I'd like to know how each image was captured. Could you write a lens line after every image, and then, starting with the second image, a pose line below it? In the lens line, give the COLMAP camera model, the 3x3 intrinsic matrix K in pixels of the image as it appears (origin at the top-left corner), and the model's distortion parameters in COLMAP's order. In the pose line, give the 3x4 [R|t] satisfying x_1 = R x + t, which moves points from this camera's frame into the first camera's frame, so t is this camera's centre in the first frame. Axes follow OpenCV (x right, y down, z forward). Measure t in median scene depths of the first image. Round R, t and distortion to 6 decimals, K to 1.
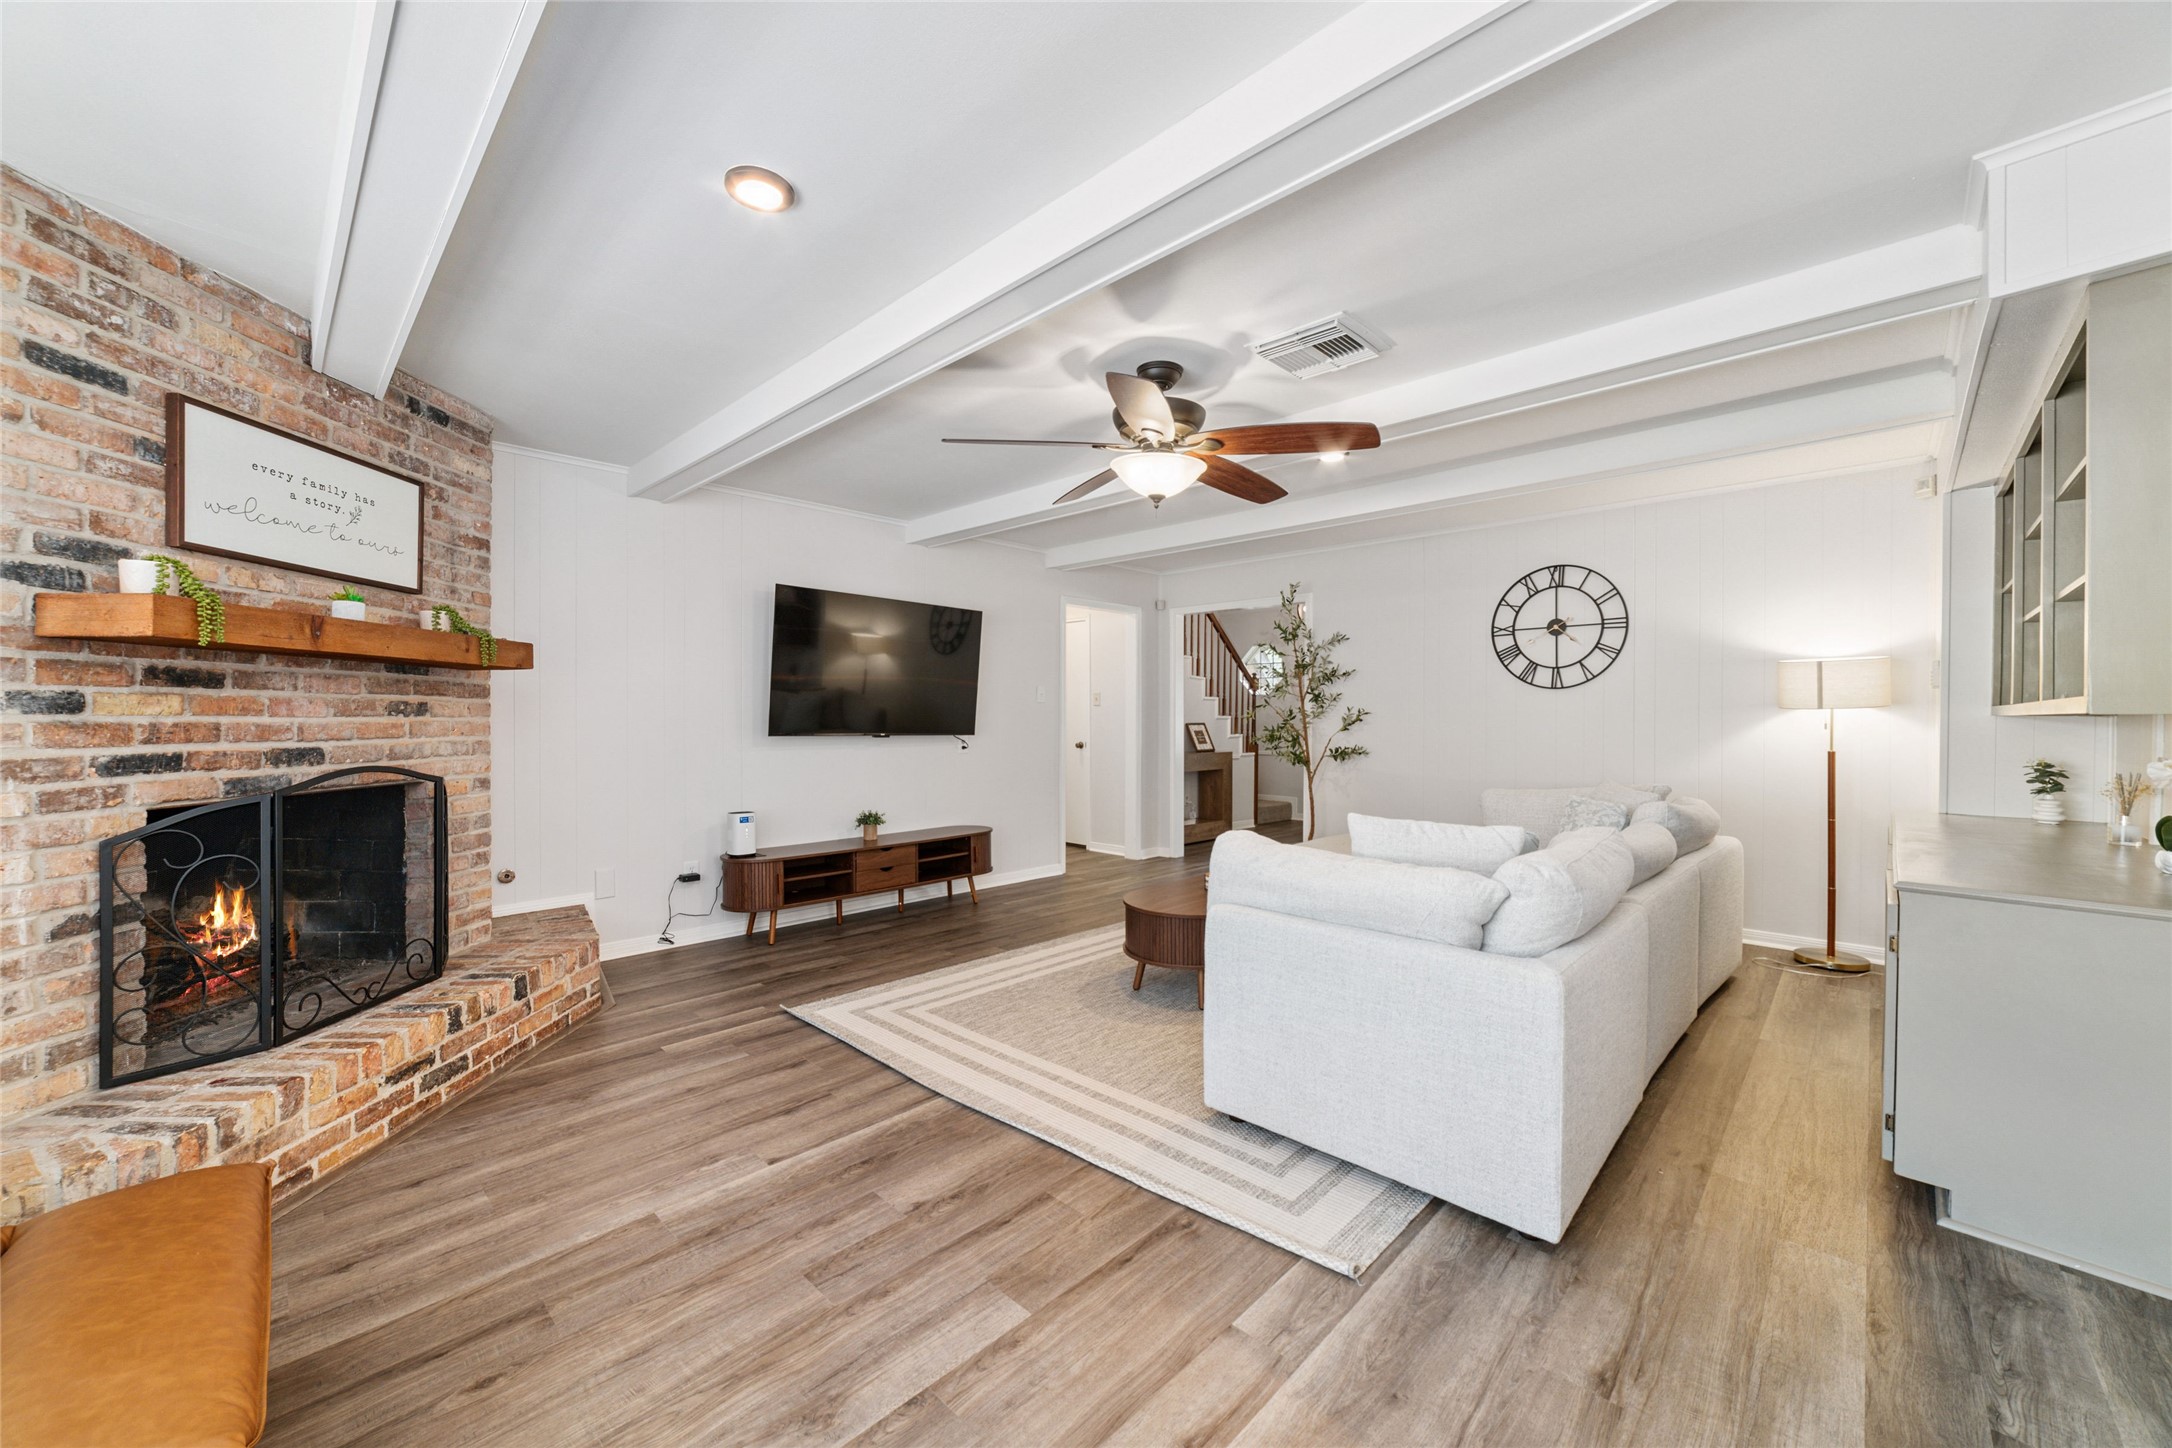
lens RADIAL K [[825.3, 0, 1088.6], [0, 825.3, 722.3], [0, 0, 1]] dist [-0.000742, 0.000452]
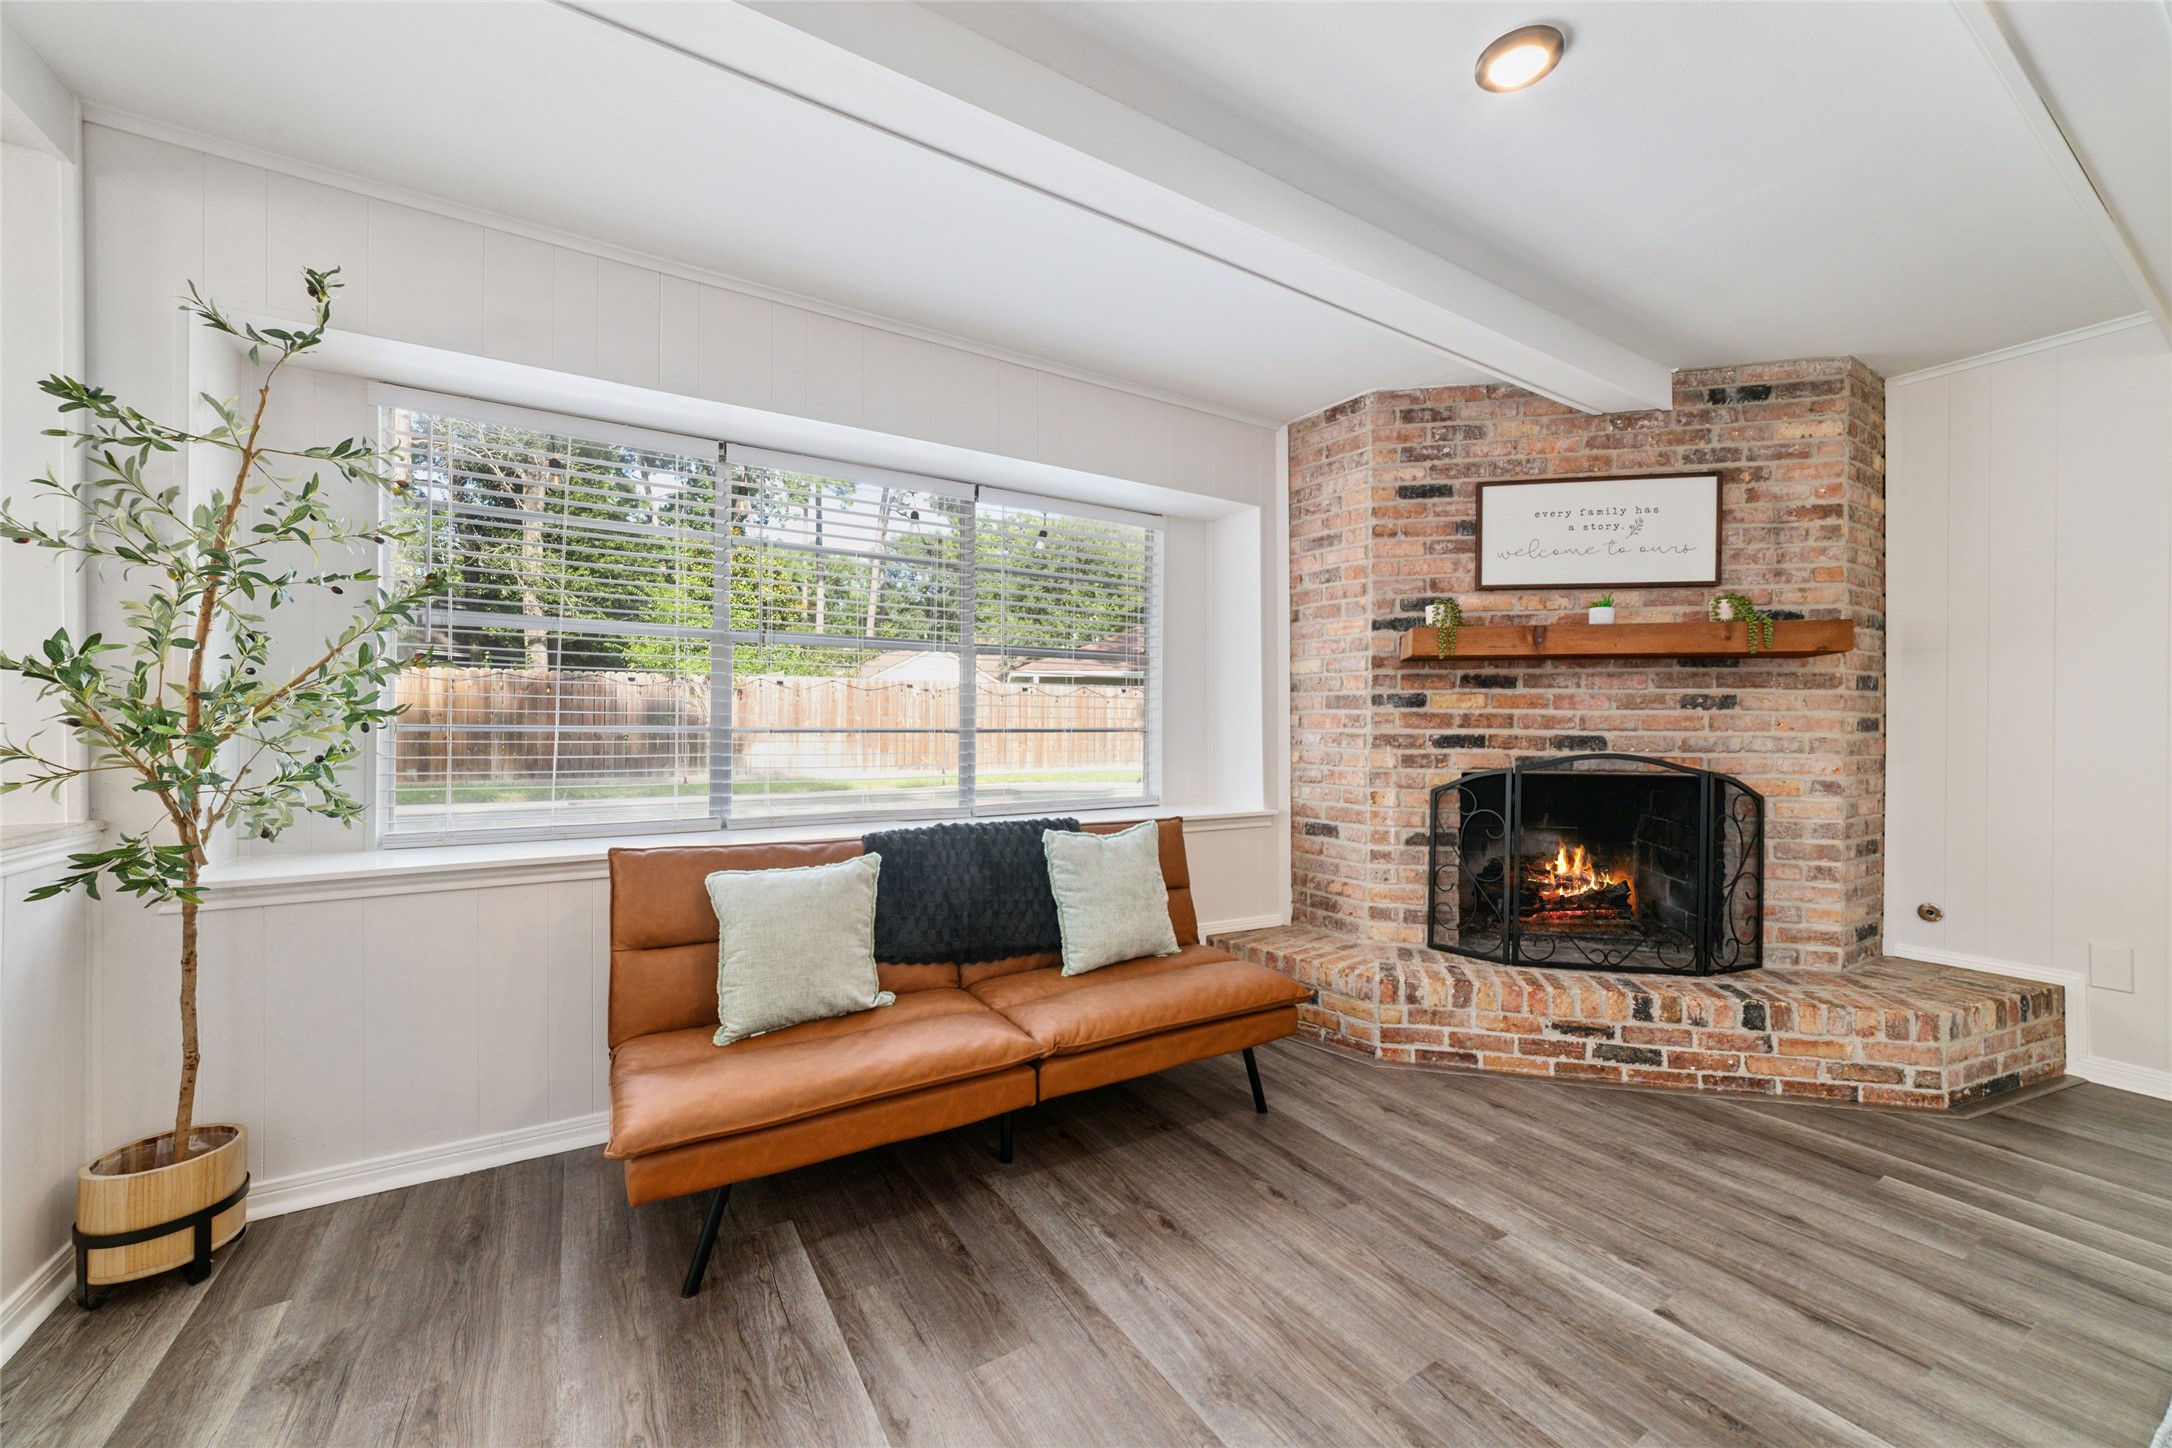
lens RADIAL K [[825.3, 0, 1081.0], [0, 825.3, 719.0], [0, 0, 1]] dist [-0.000742, 0.000452]
pose [[-0.238297, -0.002938, -0.971188, 0.417653], [-0.012680, 0.999920, 0.000086, 0.017682], [0.971109, 0.012335, -0.238315, 0.634833]]
